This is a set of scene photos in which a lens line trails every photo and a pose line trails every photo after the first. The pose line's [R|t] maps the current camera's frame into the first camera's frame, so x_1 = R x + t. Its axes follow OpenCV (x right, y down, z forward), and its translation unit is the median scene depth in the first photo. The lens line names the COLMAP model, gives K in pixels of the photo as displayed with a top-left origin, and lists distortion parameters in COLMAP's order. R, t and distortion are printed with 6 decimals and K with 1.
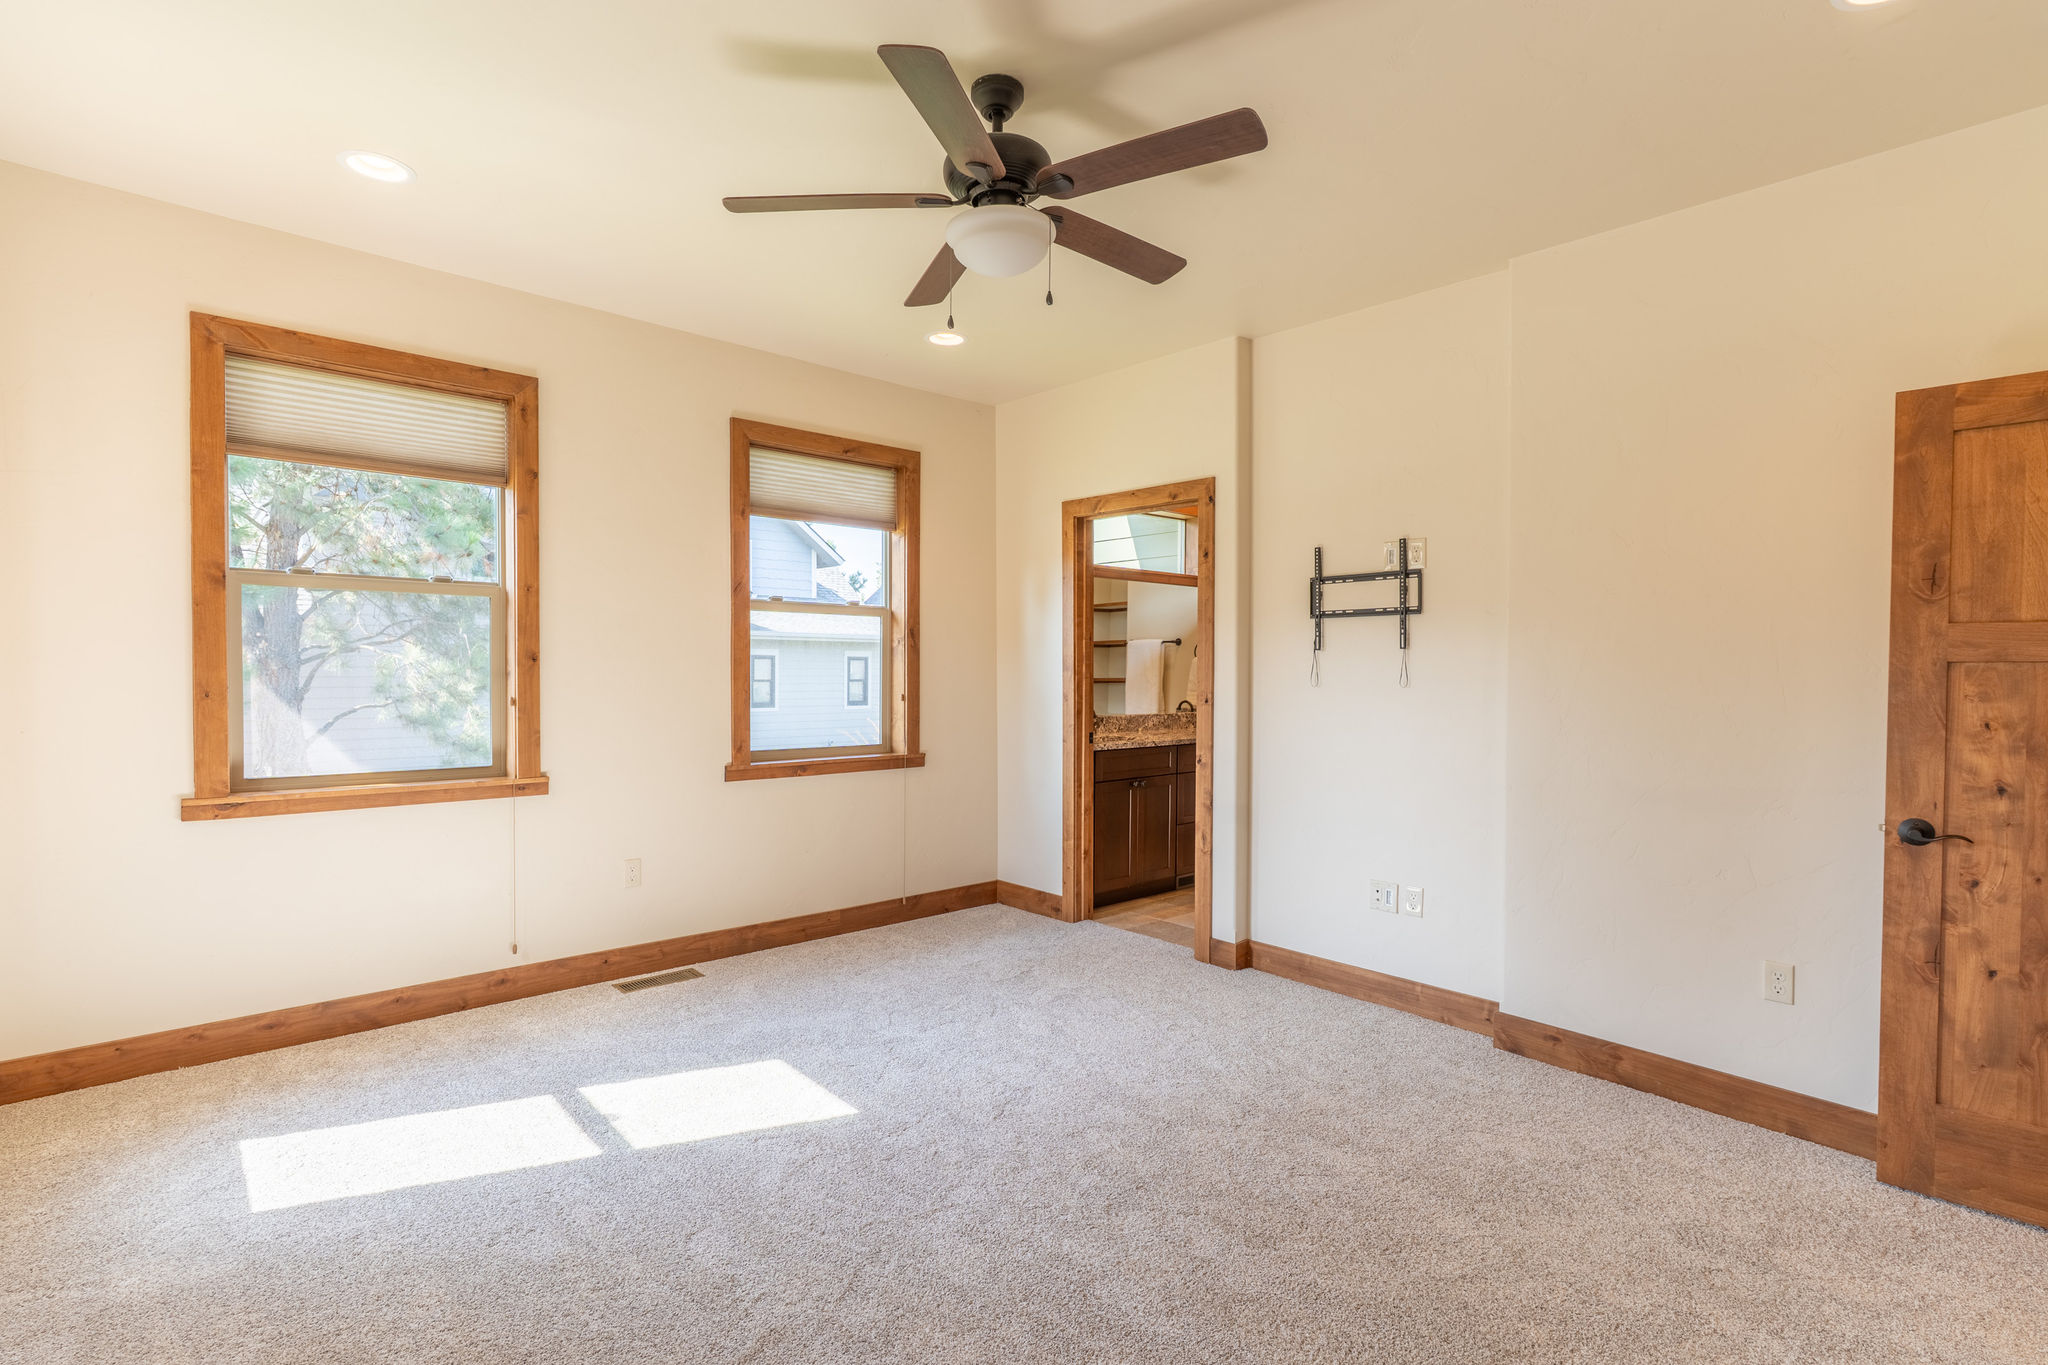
lens RADIAL K [[972.3, 0, 1016.1], [0, 972.3, 687.1], [0, 0, 1]] dist [0.002133, 0.000218]
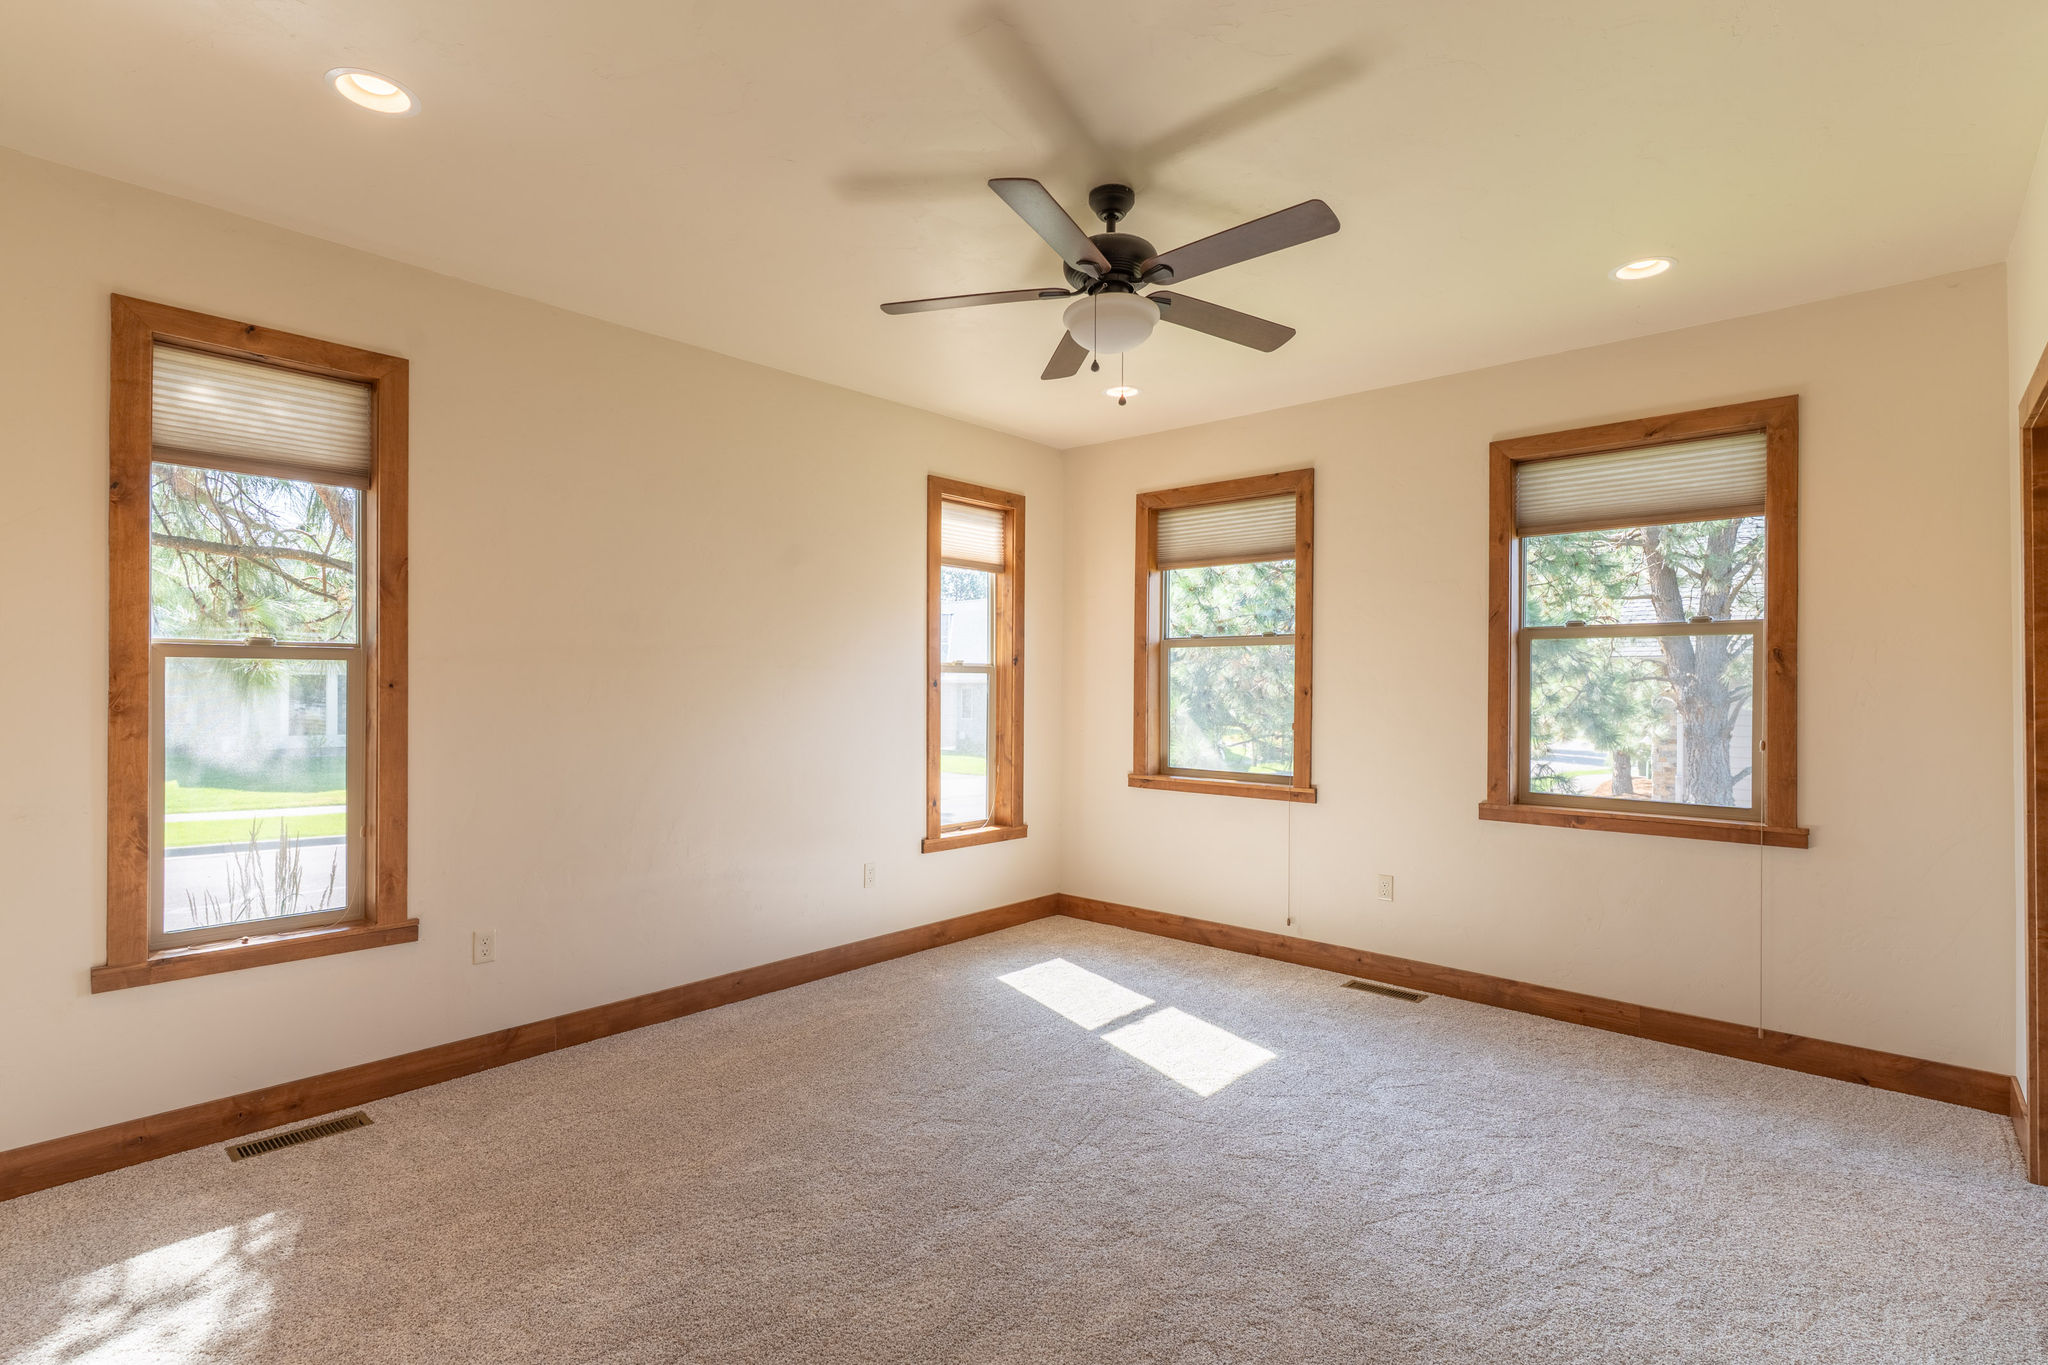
lens RADIAL K [[972.3, 0, 1003.4], [0, 972.3, 681.1], [0, 0, 1]] dist [0.002133, 0.000218]
pose [[0.104572, -0.015541, -0.994396, 0.699614], [-0.028064, 0.999434, -0.018571, -0.009889], [0.994121, 0.029849, 0.104076, 0.482532]]
